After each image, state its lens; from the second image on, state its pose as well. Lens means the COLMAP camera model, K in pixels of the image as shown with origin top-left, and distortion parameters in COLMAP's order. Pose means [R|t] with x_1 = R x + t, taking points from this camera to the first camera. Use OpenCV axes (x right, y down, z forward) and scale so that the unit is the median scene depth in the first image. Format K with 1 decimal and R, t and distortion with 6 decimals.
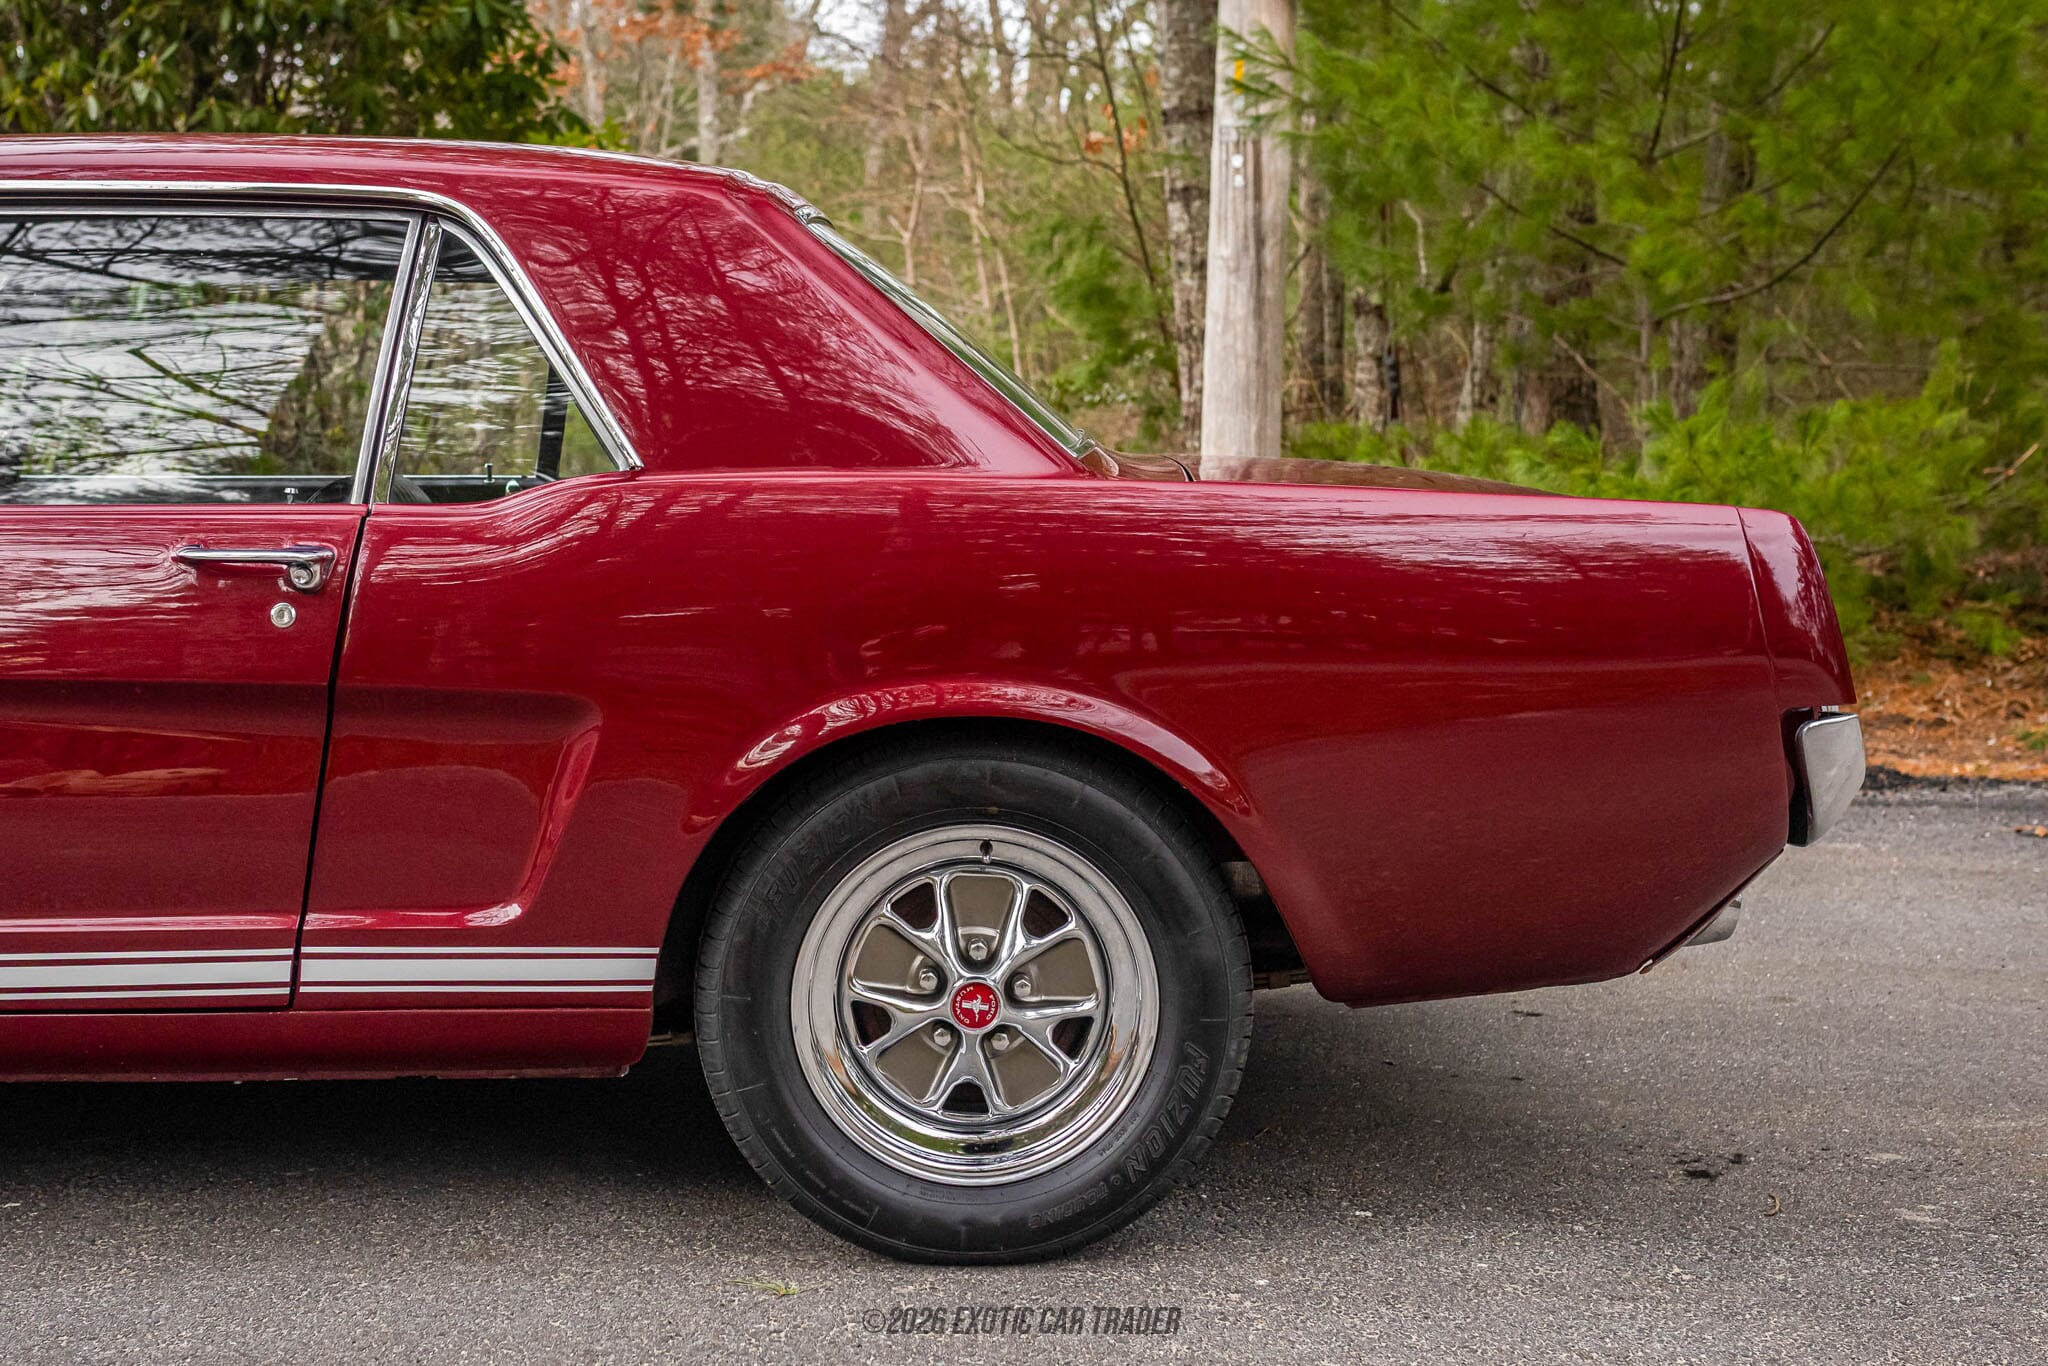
lens RADIAL K [[2206.9, 0, 1024.0], [0, 2206.9, 683.0], [0, 0, 1]] dist [0.005405, 0.007948]
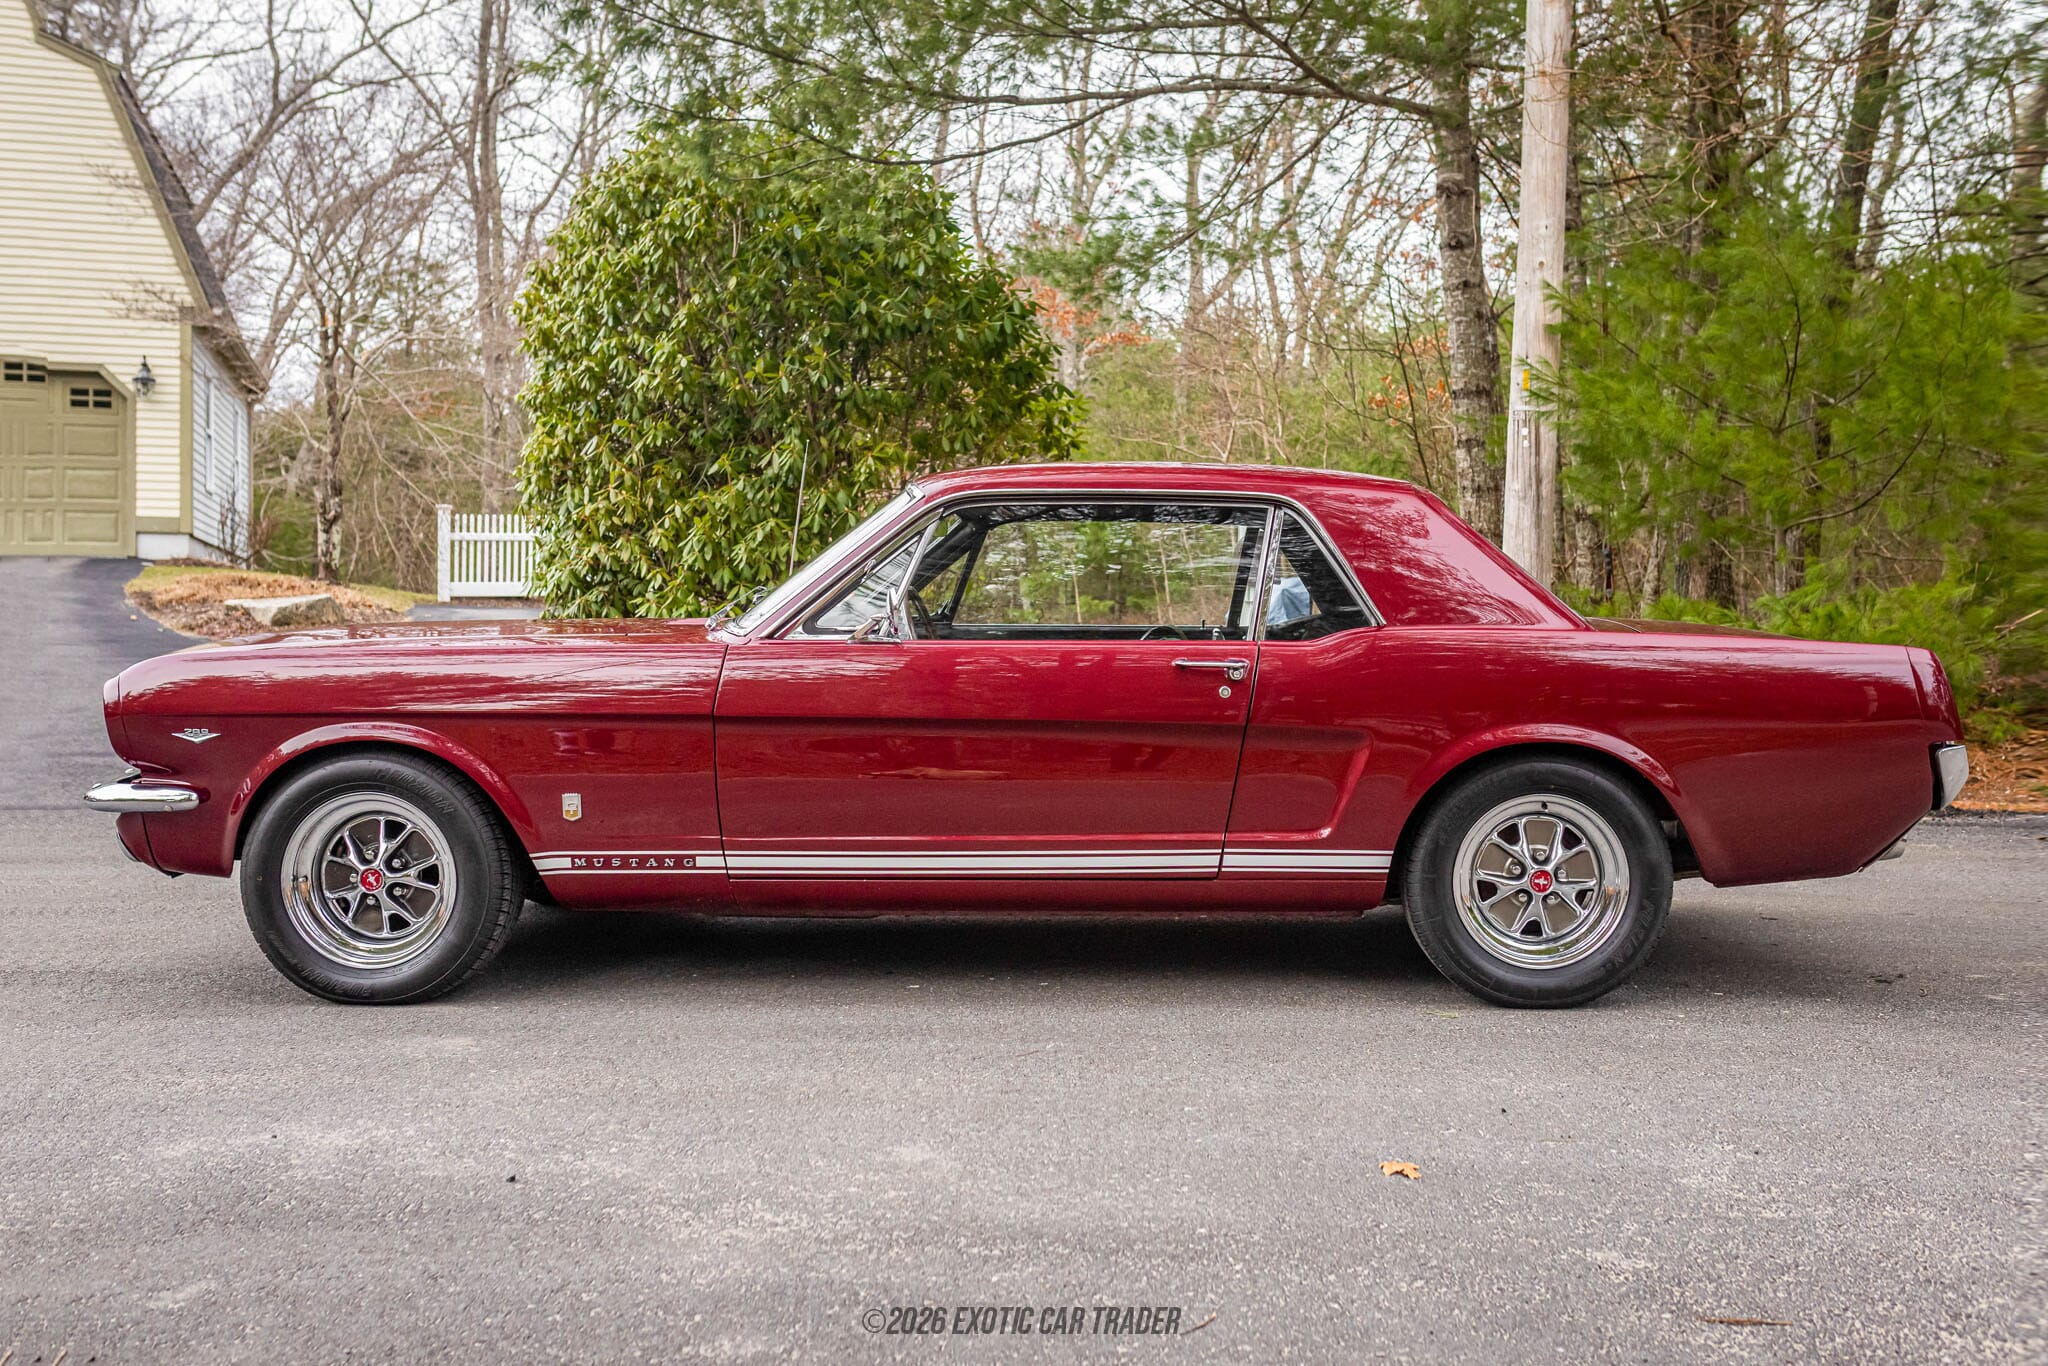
lens RADIAL K [[1999.4, 0, 1022.8], [0, 1999.4, 650.8], [0, 0, 1]] dist [0.005931, 0.003667]
pose [[0.999682, 0.007713, -0.023994, -0.463889], [-0.009481, 0.997179, -0.074458, 0.072926], [0.023352, 0.074662, 0.996935, -0.909196]]
